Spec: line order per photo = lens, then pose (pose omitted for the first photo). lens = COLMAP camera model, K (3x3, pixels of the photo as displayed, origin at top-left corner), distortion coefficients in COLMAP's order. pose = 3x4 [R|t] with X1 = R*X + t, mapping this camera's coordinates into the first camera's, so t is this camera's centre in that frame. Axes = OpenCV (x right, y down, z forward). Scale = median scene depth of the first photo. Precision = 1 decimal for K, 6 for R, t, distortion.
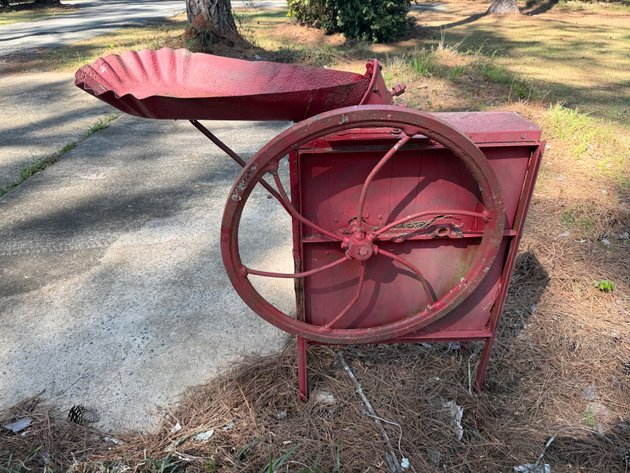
lens RADIAL K [[509.4, 0, 315.6], [0, 509.4, 251.4], [0, 0, 1]] dist [0.067237, -0.135968]
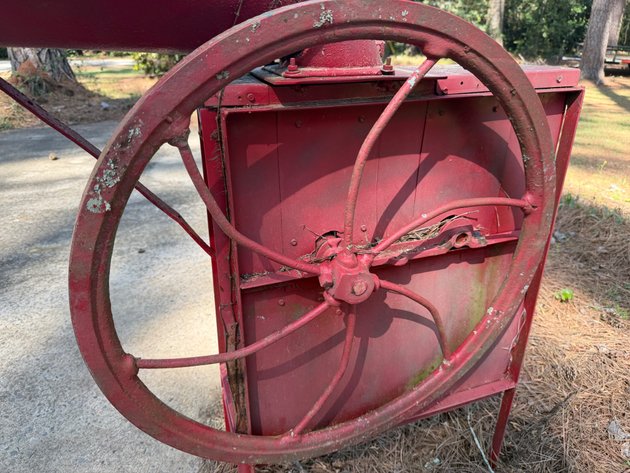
lens RADIAL K [[487.3, 0, 330.3], [0, 487.3, 237.5], [0, 0, 1]] dist [-0.026347, 0.007761]
pose [[0.945723, -0.118156, 0.302733, -0.078057], [0.159742, 0.980268, -0.116432, 0.002970], [-0.283003, 0.158471, 0.945937, 0.447912]]
